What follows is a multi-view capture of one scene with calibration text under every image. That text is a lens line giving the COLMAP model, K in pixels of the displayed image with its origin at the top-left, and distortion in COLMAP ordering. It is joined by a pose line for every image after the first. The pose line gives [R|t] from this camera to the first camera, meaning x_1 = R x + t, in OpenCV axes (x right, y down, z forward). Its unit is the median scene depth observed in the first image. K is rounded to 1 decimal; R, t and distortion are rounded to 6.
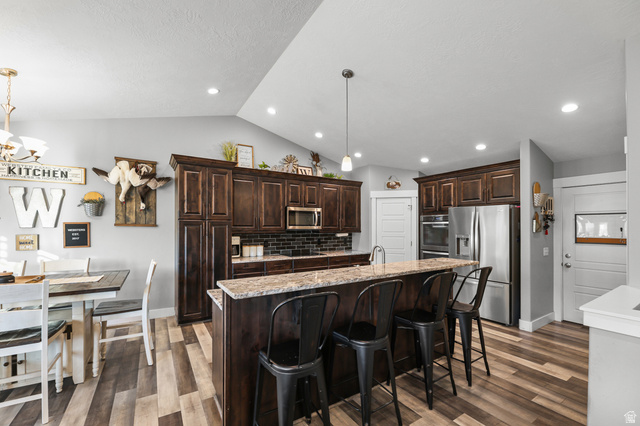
lens RADIAL K [[260.9, 0, 317.8], [0, 260.9, 226.4], [0, 0, 1]] dist [-0.005361, -0.001832]
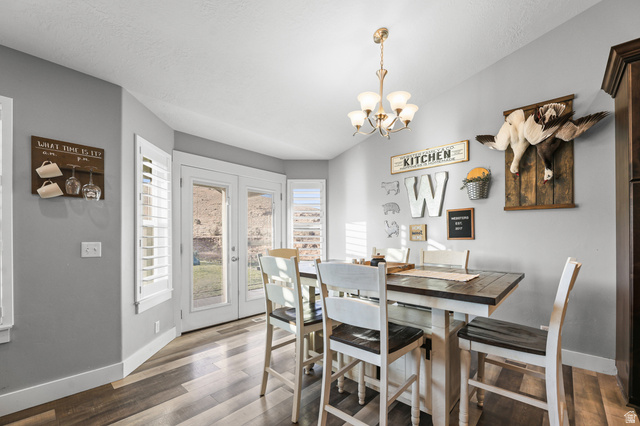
lens RADIAL K [[260.9, 0, 321.0], [0, 260.9, 239.2], [0, 0, 1]] dist [-0.005361, -0.001832]
pose [[0.251290, -0.002750, -0.967908, -0.242512], [0.005543, 0.999984, -0.001402, 0.078916], [0.967896, -0.005013, 0.251301, 0.366753]]
